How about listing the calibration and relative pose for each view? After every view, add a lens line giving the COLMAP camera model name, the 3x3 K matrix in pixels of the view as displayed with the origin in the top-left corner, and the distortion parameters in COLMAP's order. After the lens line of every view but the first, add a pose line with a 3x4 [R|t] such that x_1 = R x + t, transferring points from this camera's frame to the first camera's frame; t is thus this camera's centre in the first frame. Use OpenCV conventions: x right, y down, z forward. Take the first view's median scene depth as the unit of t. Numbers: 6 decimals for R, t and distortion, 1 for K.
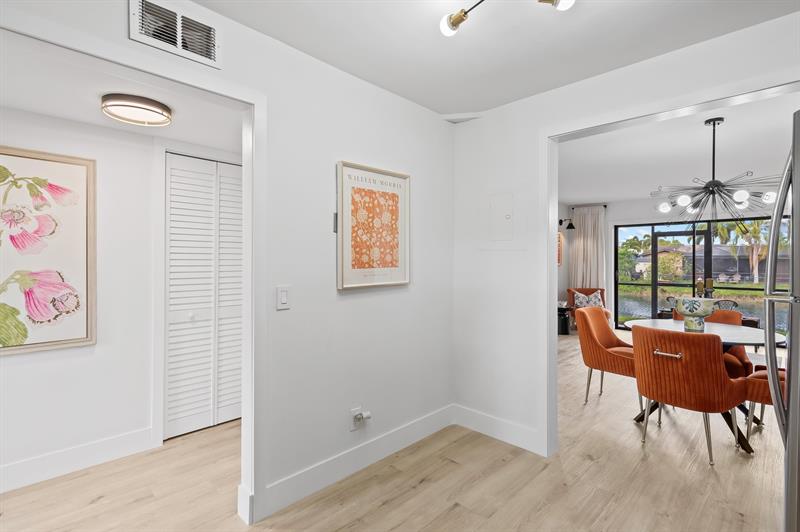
lens RADIAL K [[368.2, 0, 400.0], [0, 368.2, 266.0], [0, 0, 1]] dist [-0.000030, -0.000009]
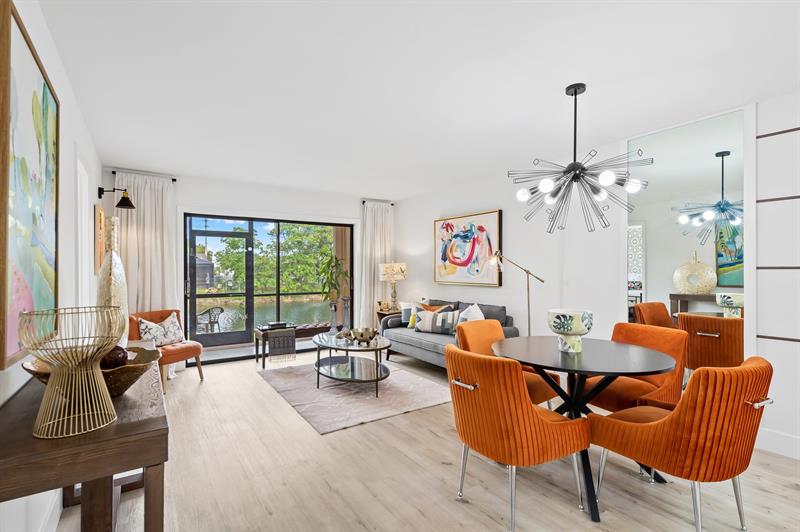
lens RADIAL K [[385.2, 0, 400.0], [0, 385.2, 266.0], [0, 0, 1]] dist [0.000460, 0.000068]
pose [[0.195914, -0.004303, 0.980612, -0.022971], [0.020183, 0.999796, 0.000355, -0.005344], [-0.980413, 0.019722, 0.195961, 0.499695]]
